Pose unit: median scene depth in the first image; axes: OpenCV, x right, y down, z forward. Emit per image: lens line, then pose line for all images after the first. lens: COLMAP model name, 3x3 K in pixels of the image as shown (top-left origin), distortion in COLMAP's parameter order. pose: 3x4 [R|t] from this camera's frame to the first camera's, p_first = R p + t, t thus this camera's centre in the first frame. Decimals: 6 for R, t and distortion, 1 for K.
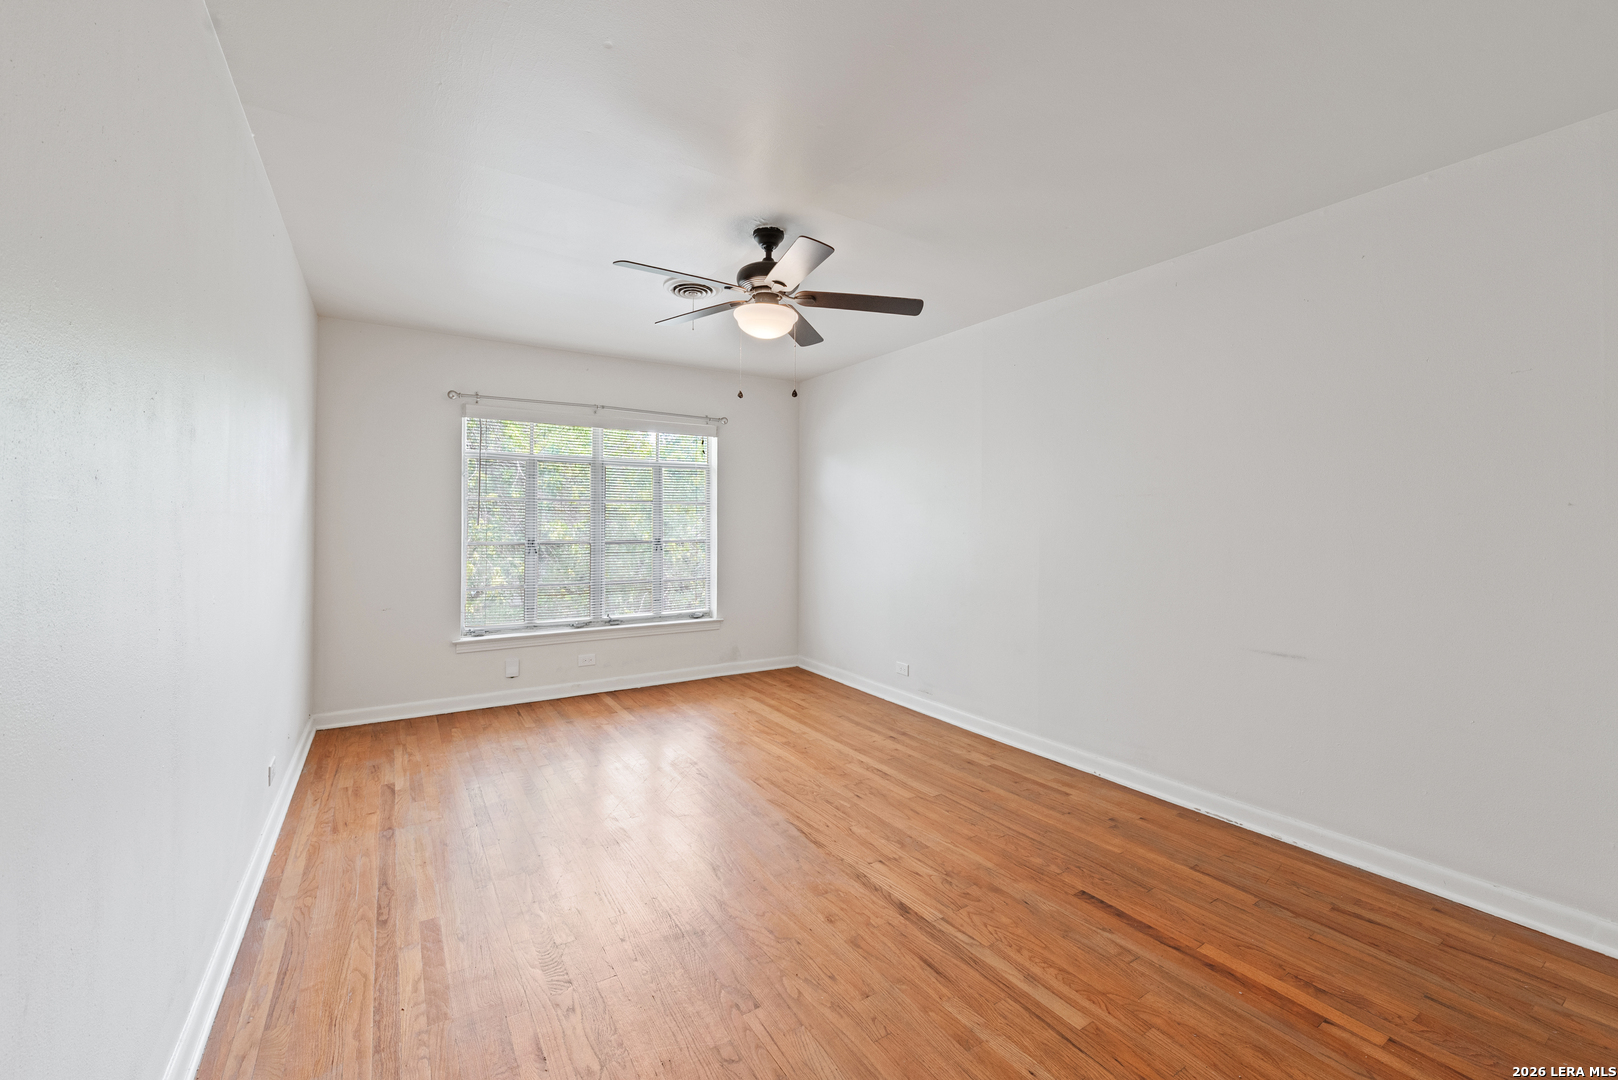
lens RADIAL K [[661.0, 0, 811.6], [0, 661.0, 535.0], [0, 0, 1]] dist [-0.011444, -0.000705]
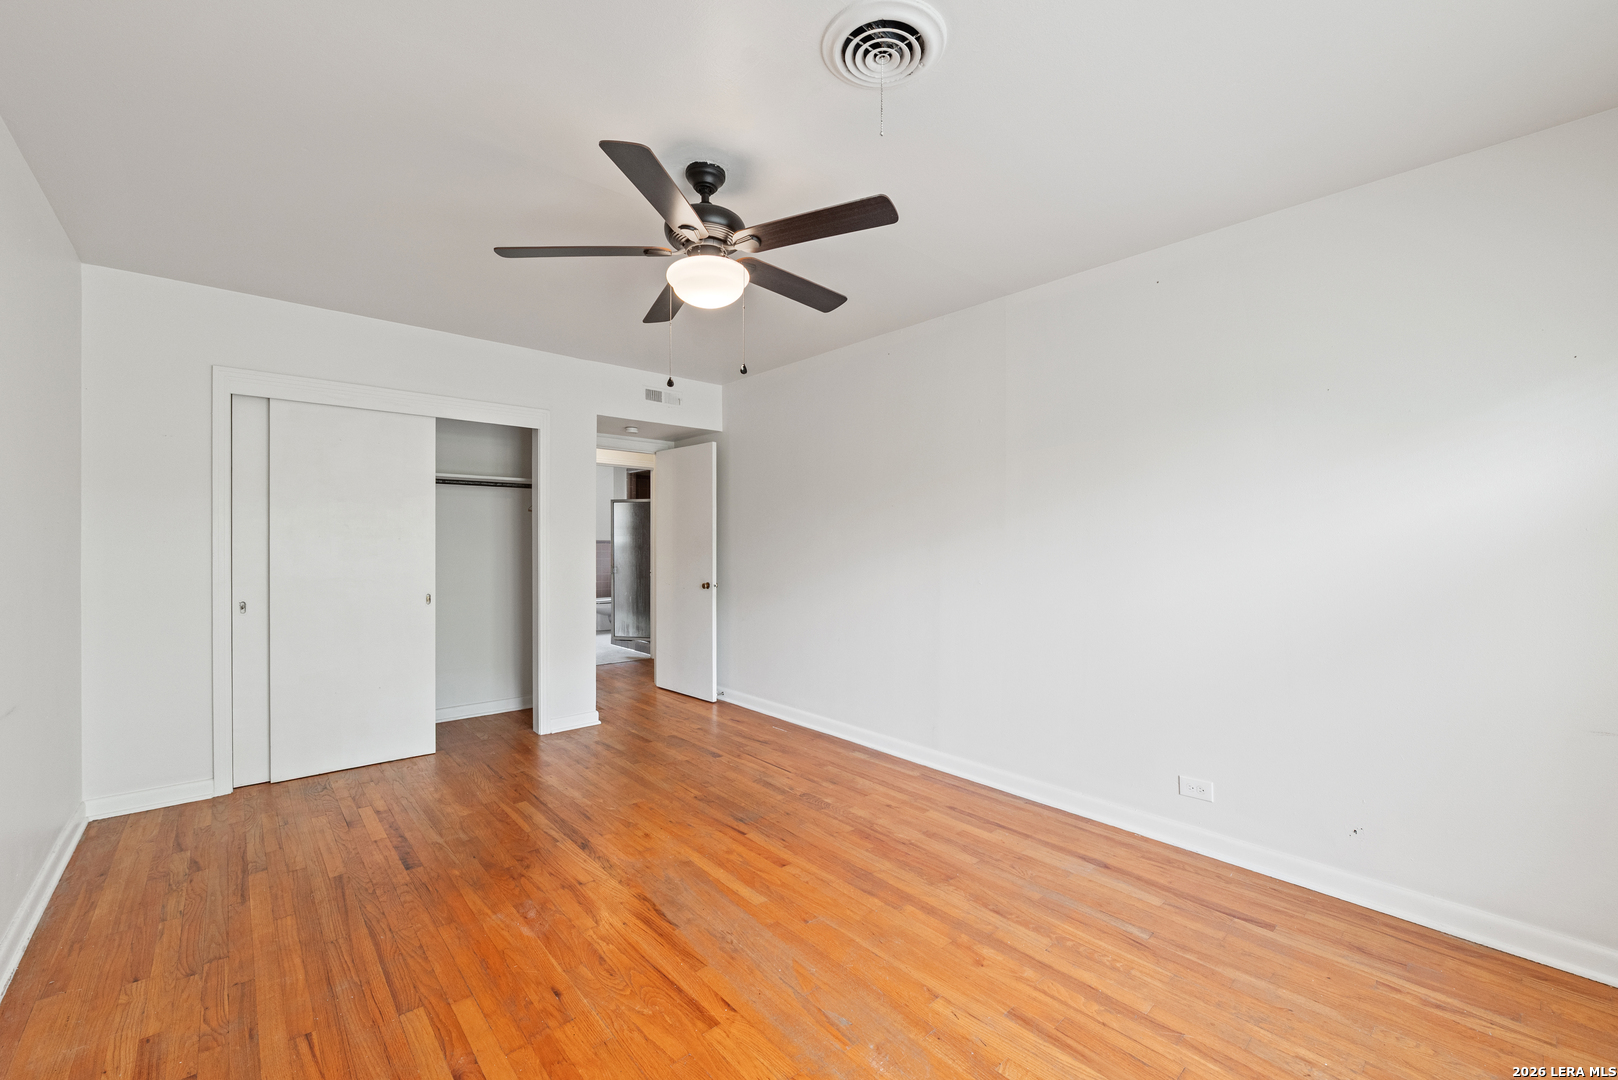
lens RADIAL K [[661.0, 0, 810.9], [0, 661.0, 538.9], [0, 0, 1]] dist [-0.011444, -0.000705]
pose [[-0.988518, -0.006633, -0.150955, -0.085379], [-0.008991, 0.999848, 0.014944, -0.038716], [0.150833, 0.016130, -0.988428, 2.050471]]
